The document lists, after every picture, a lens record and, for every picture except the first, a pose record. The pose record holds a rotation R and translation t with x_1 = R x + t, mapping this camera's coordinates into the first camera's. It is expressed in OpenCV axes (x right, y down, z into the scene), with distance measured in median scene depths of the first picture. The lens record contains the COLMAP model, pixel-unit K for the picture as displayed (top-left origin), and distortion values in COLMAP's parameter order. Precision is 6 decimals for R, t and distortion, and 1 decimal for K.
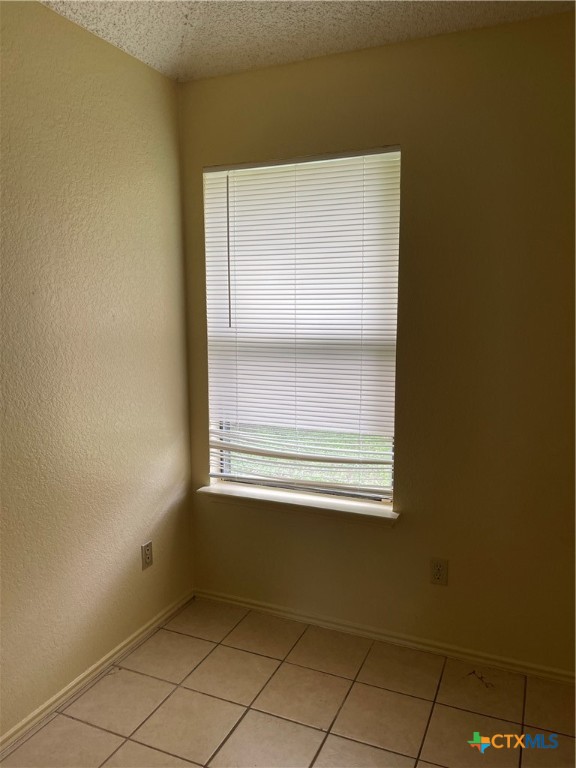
lens RADIAL K [[575.1, 0, 283.5], [0, 575.1, 383.9], [0, 0, 1]] dist [0.067977, -0.090557]
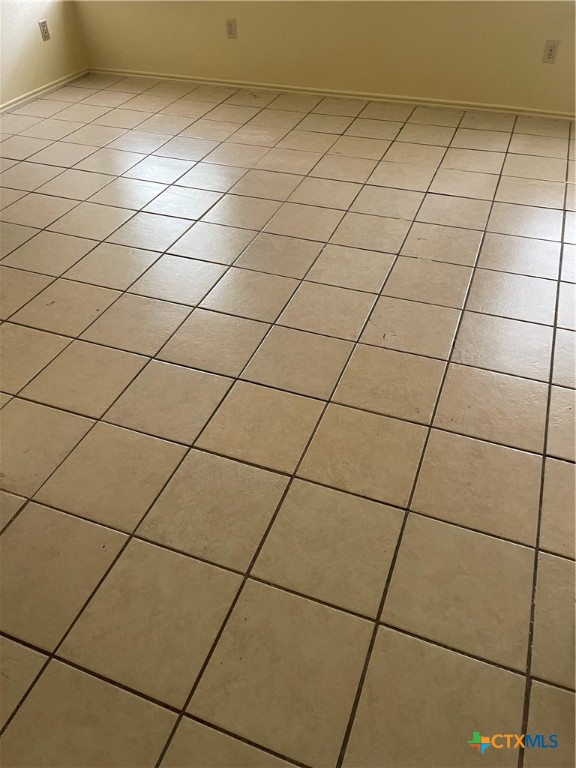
lens RADIAL K [[589.0, 0, 279.5], [0, 589.0, 372.6], [0, 0, 1]] dist [0.085377, -0.101771]
pose [[0.998572, -0.047610, 0.024249, 0.292519], [0.025542, 0.824009, 0.566001, 0.162186], [-0.046929, -0.564573, 0.824048, -0.806987]]
